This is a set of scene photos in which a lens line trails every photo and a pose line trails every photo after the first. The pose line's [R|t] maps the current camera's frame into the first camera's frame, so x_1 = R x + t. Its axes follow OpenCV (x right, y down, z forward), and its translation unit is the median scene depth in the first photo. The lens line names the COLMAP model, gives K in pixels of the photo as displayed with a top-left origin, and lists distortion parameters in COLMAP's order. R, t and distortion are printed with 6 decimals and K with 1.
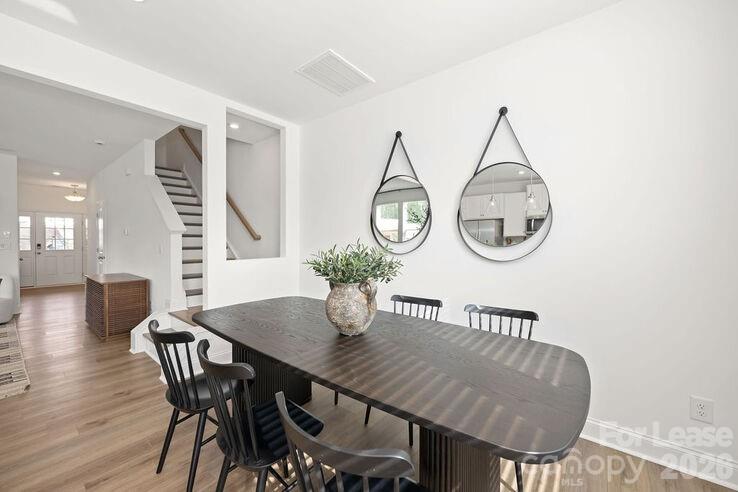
lens RADIAL K [[298.1, 0, 365.3], [0, 298.1, 244.3], [0, 0, 1]] dist [0.002225, -0.000420]
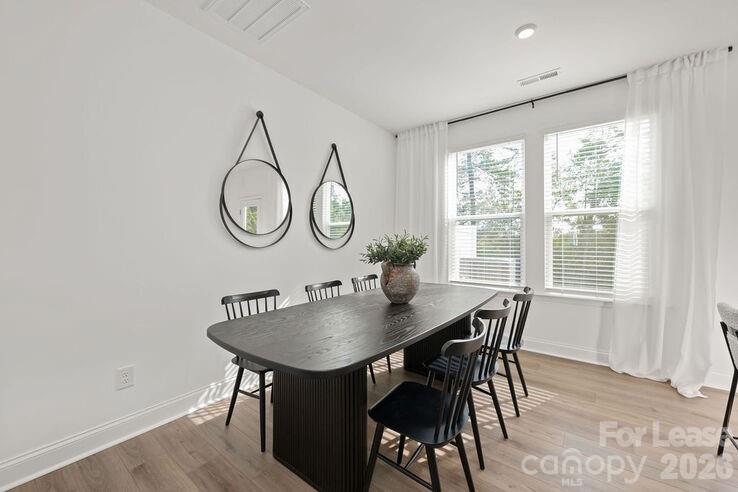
lens RADIAL K [[298.1, 0, 363.7], [0, 298.1, 239.3], [0, 0, 1]] dist [0.002225, -0.000420]
pose [[-0.049429, -0.000085, 0.998778, -0.809989], [0.007451, 0.999972, 0.000454, 0.009501], [-0.998750, 0.007464, -0.049427, 0.706334]]
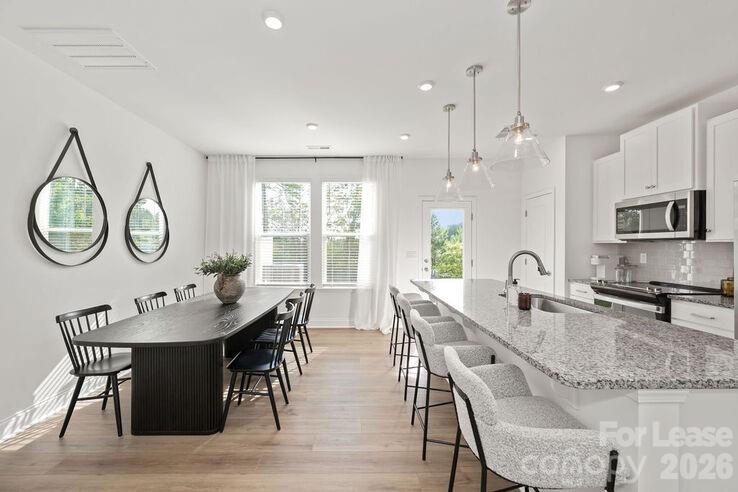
lens RADIAL K [[298.1, 0, 358.5], [0, 298.1, 245.2], [0, 0, 1]] dist [0.002225, -0.000420]
pose [[-0.651893, -0.004948, 0.758295, -1.071754], [0.001526, 0.999968, 0.007838, -0.027016], [-0.758310, 0.006267, -0.651865, 0.874549]]
